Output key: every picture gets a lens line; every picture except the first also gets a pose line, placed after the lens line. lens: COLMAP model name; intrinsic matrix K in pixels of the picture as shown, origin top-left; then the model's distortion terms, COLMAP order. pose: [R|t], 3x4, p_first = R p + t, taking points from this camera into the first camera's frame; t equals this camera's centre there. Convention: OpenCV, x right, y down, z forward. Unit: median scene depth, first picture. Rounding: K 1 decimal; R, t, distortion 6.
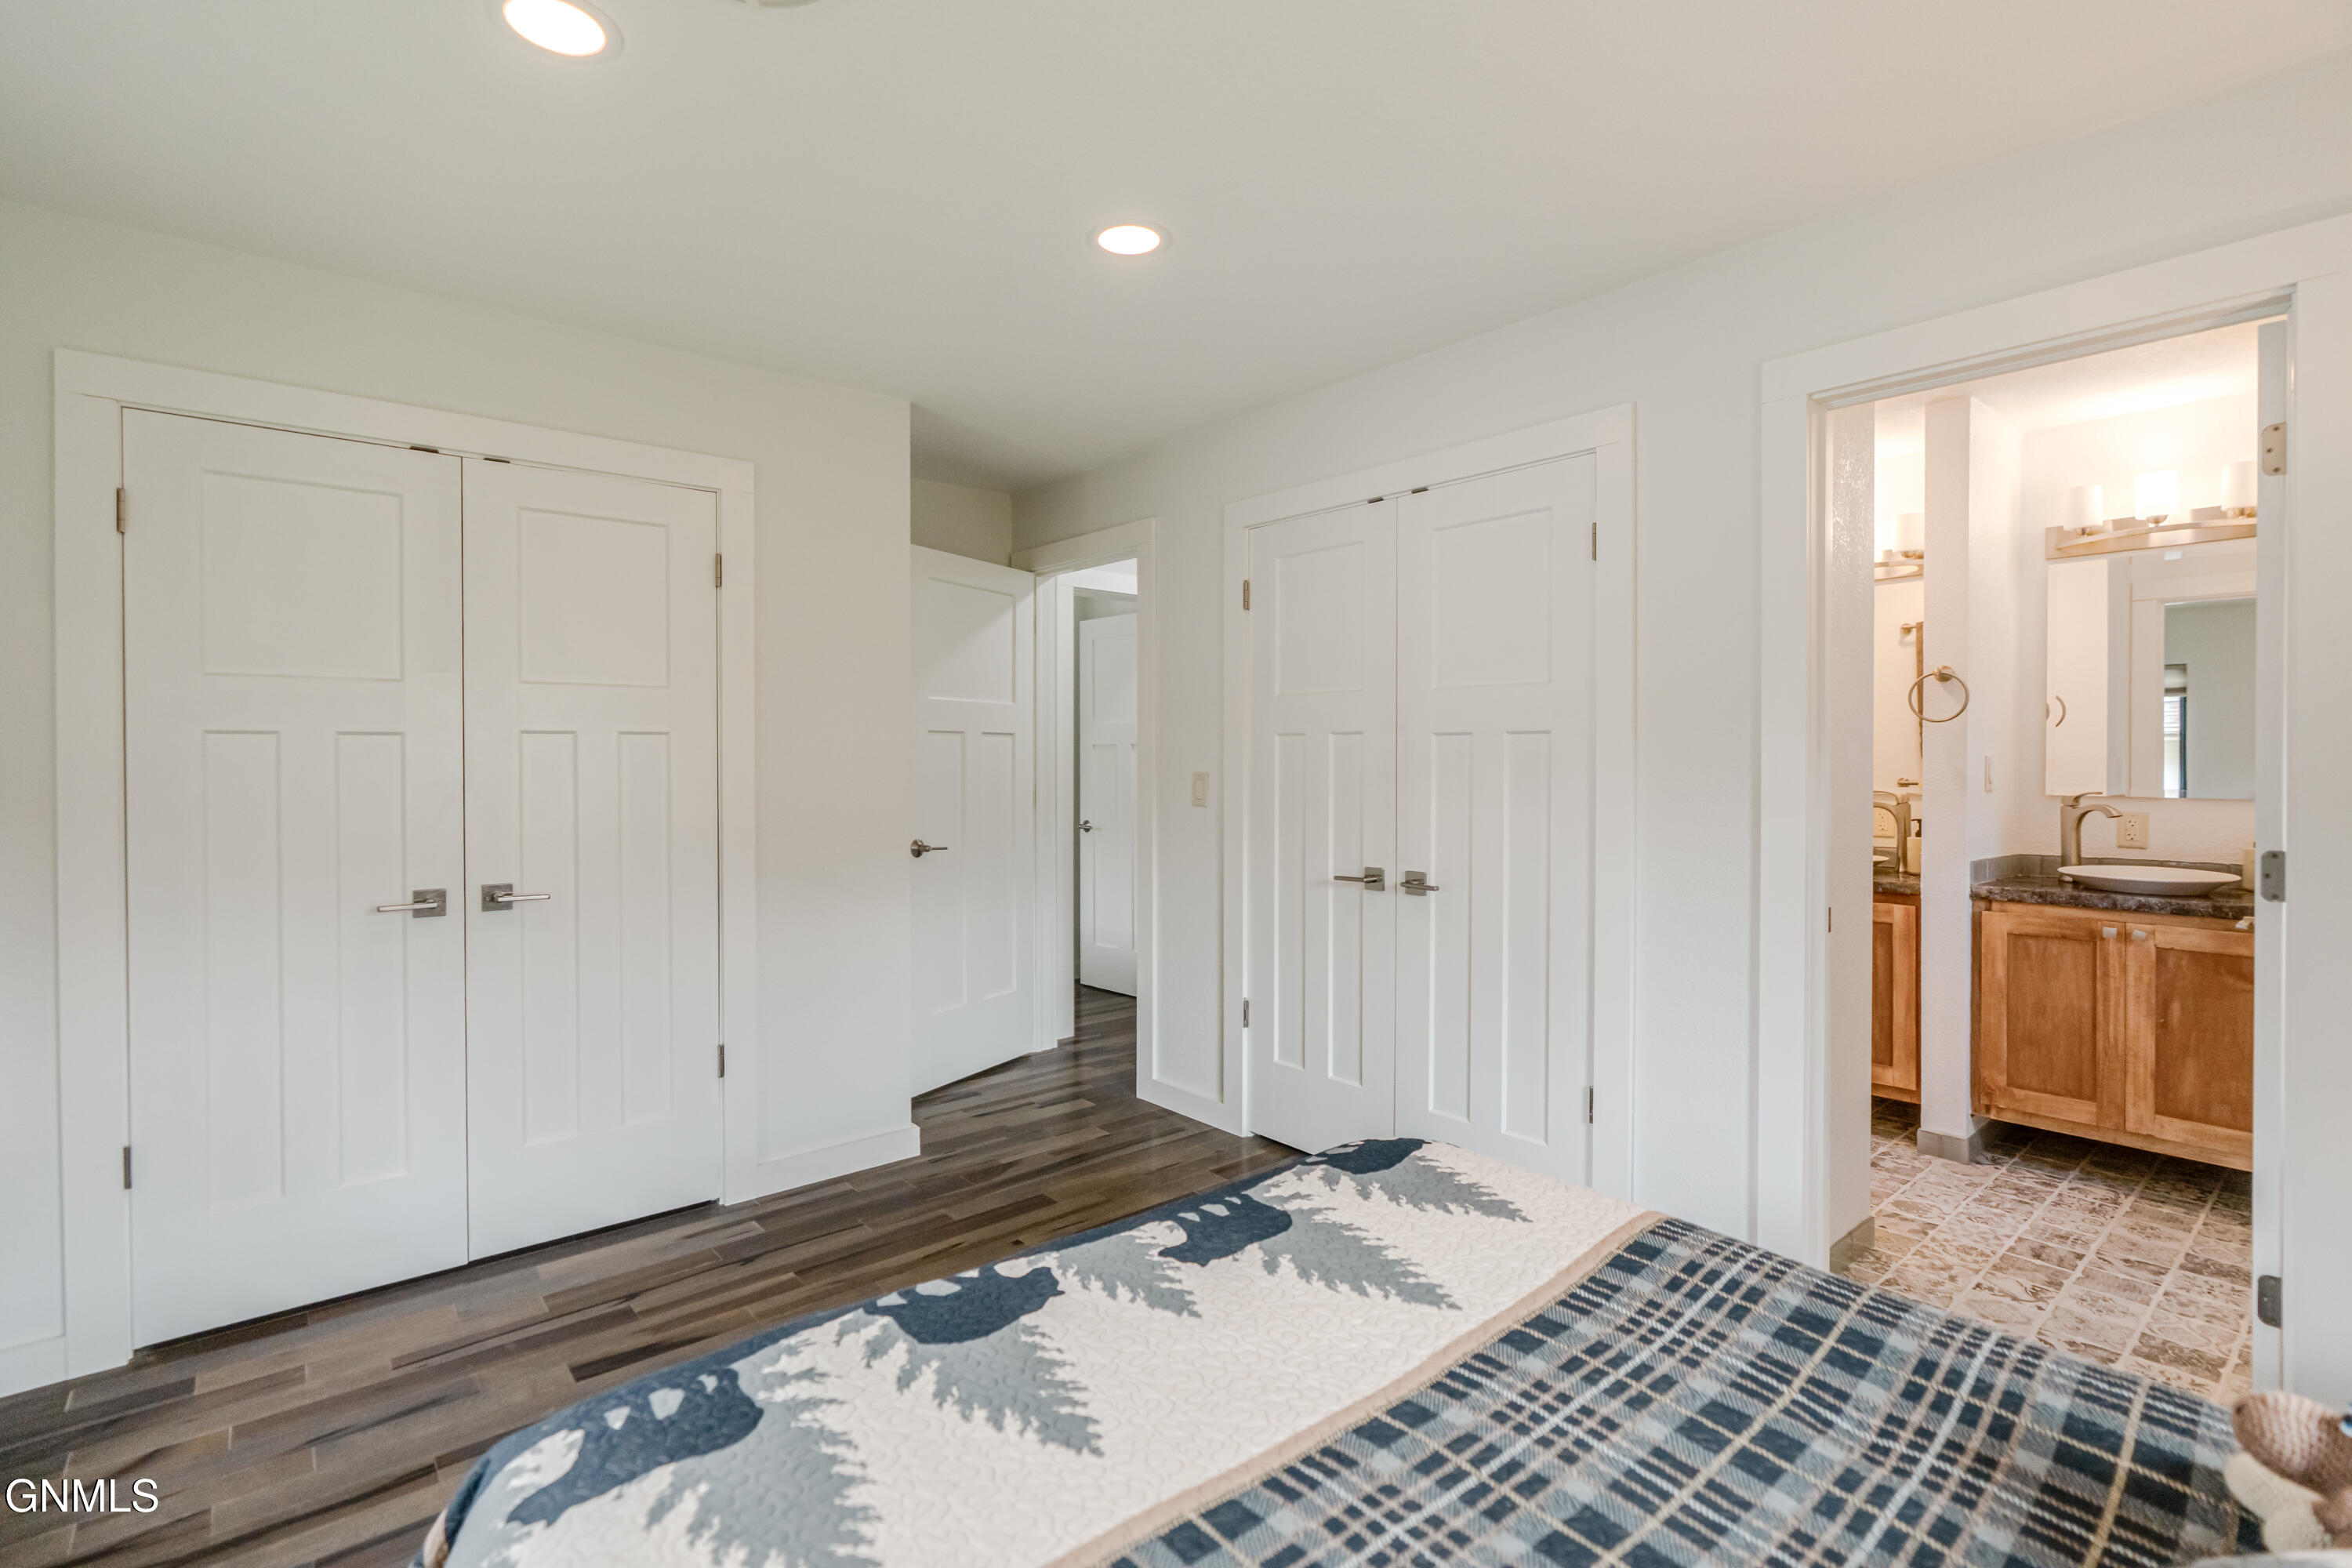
lens RADIAL K [[1074.0, 0, 1176.0], [0, 1074.0, 784.0], [0, 0, 1]] dist [-0.000261, 0.000172]
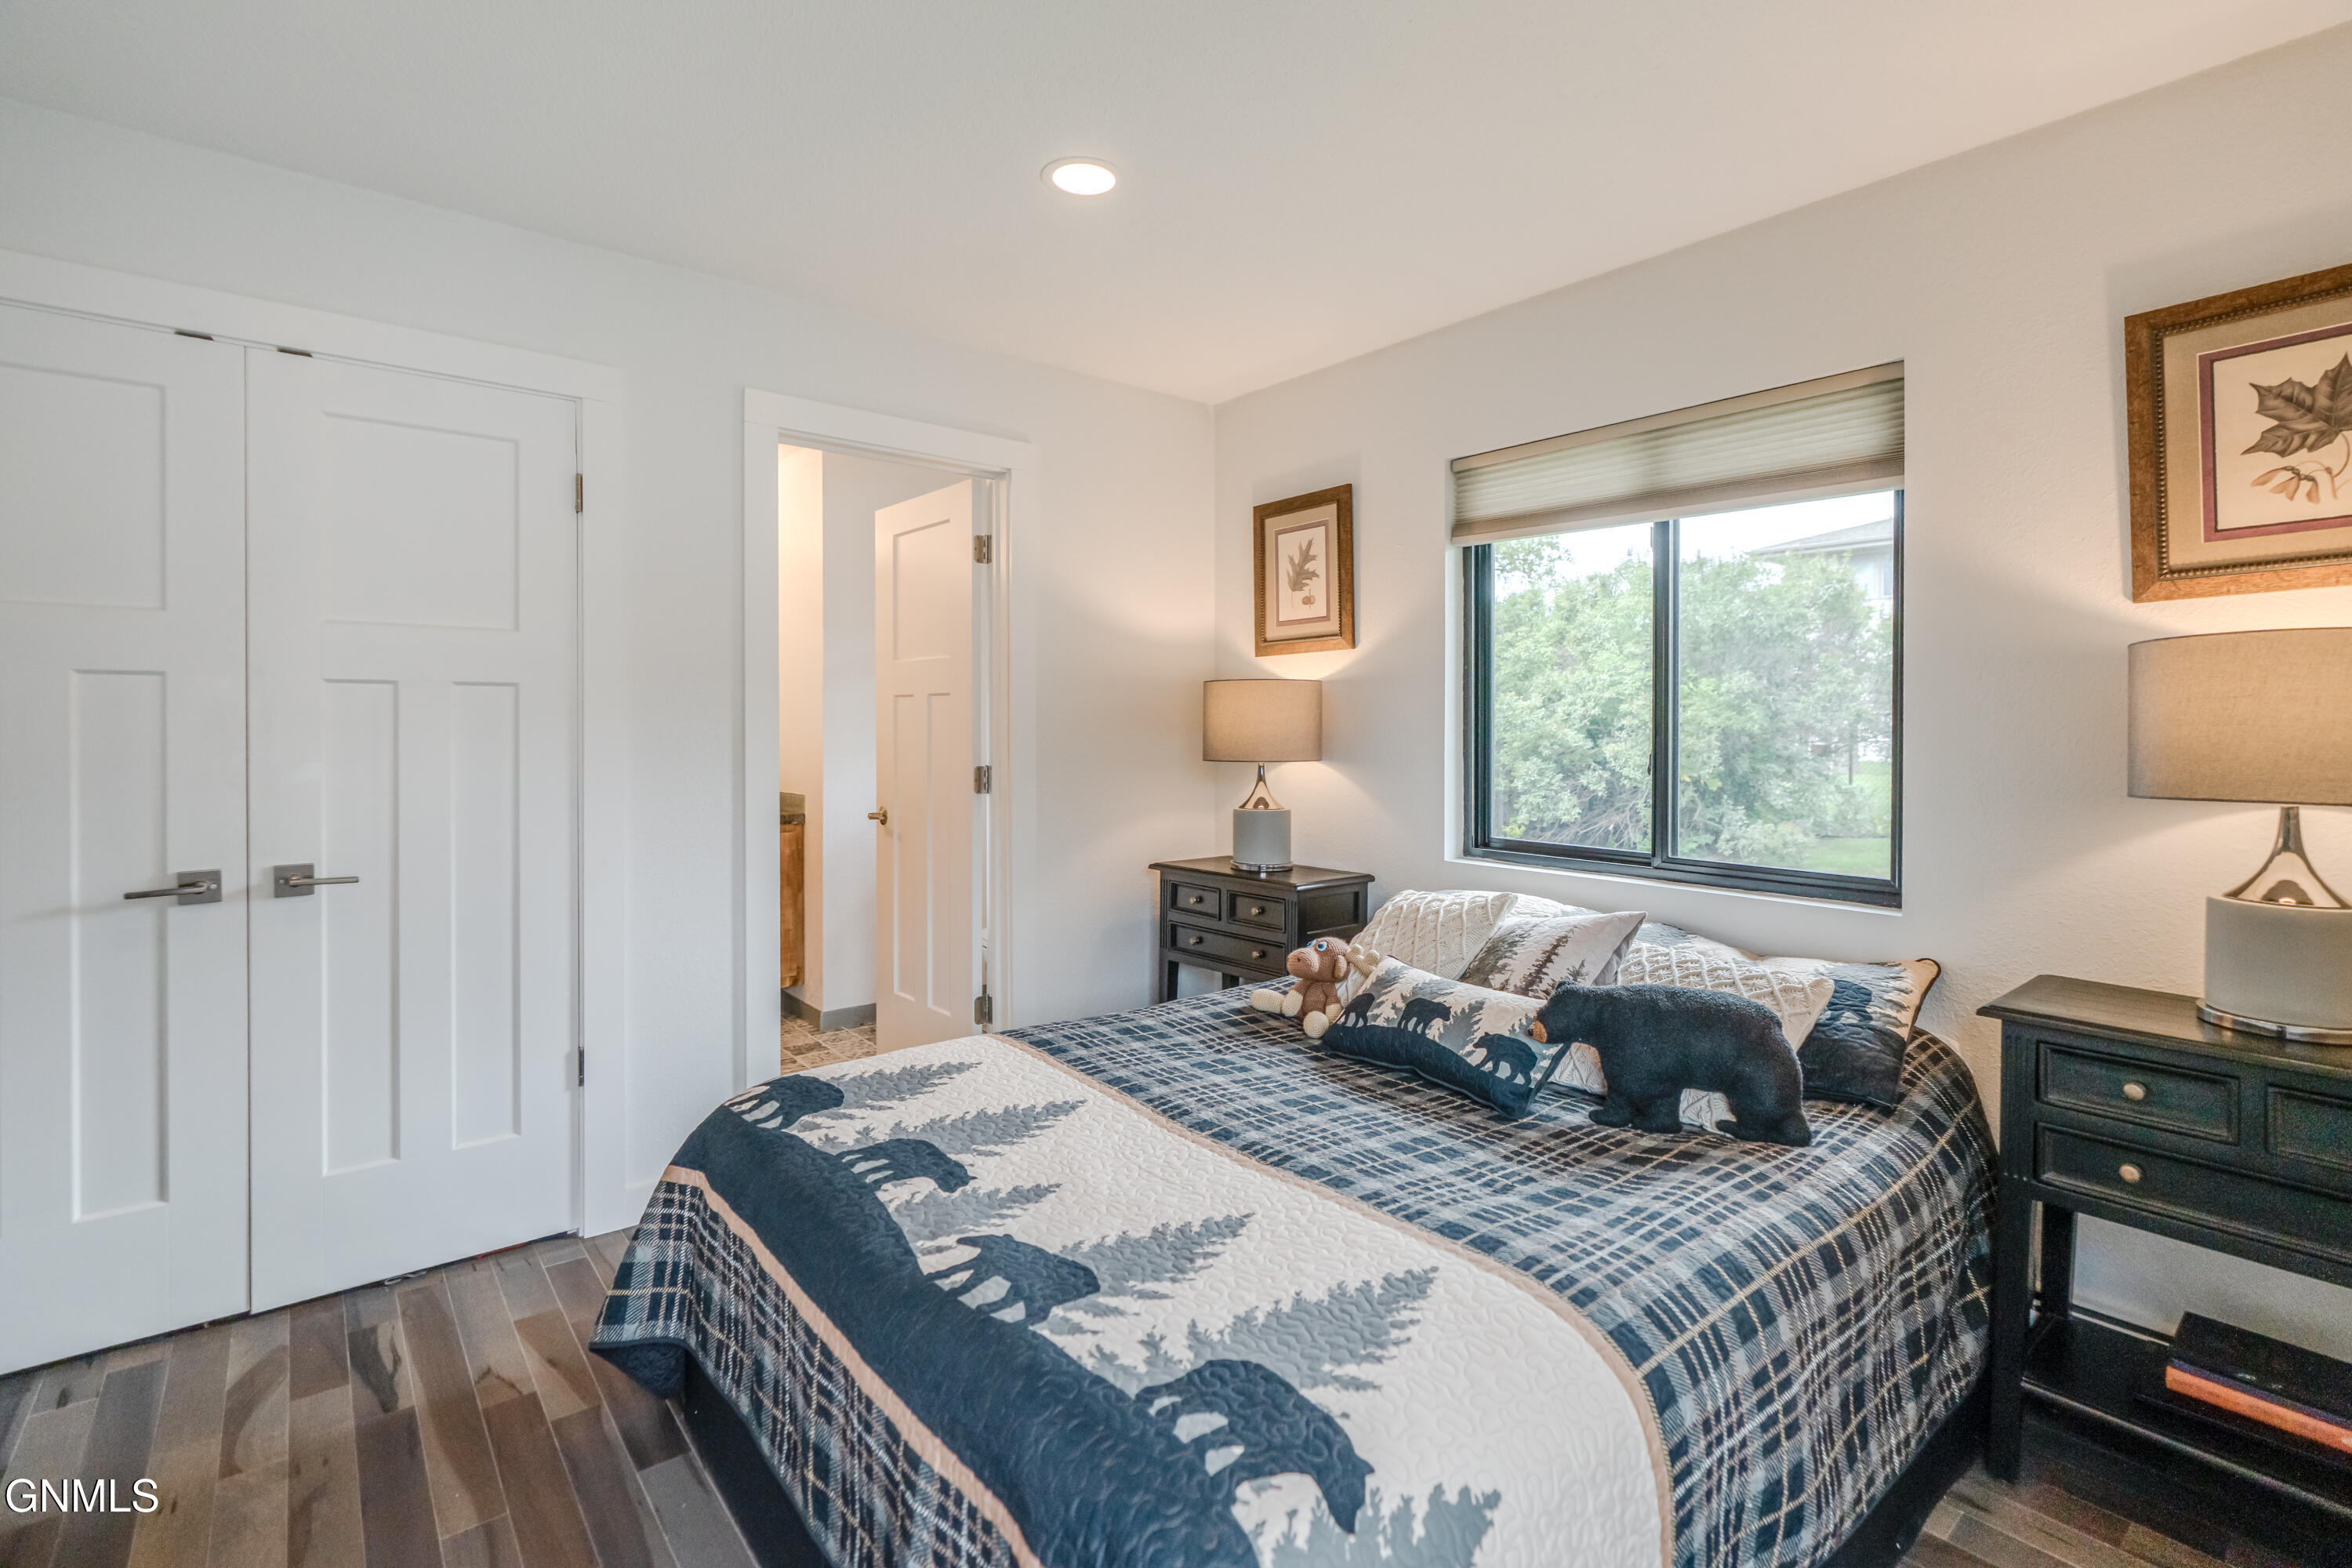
lens RADIAL K [[1074.0, 0, 1176.0], [0, 1074.0, 784.0], [0, 0, 1]] dist [-0.000261, 0.000172]
pose [[0.024151, -0.050271, 0.998444, -0.892952], [0.020439, 0.998551, 0.049782, 0.001493], [-0.999499, 0.019205, 0.025143, 0.659996]]
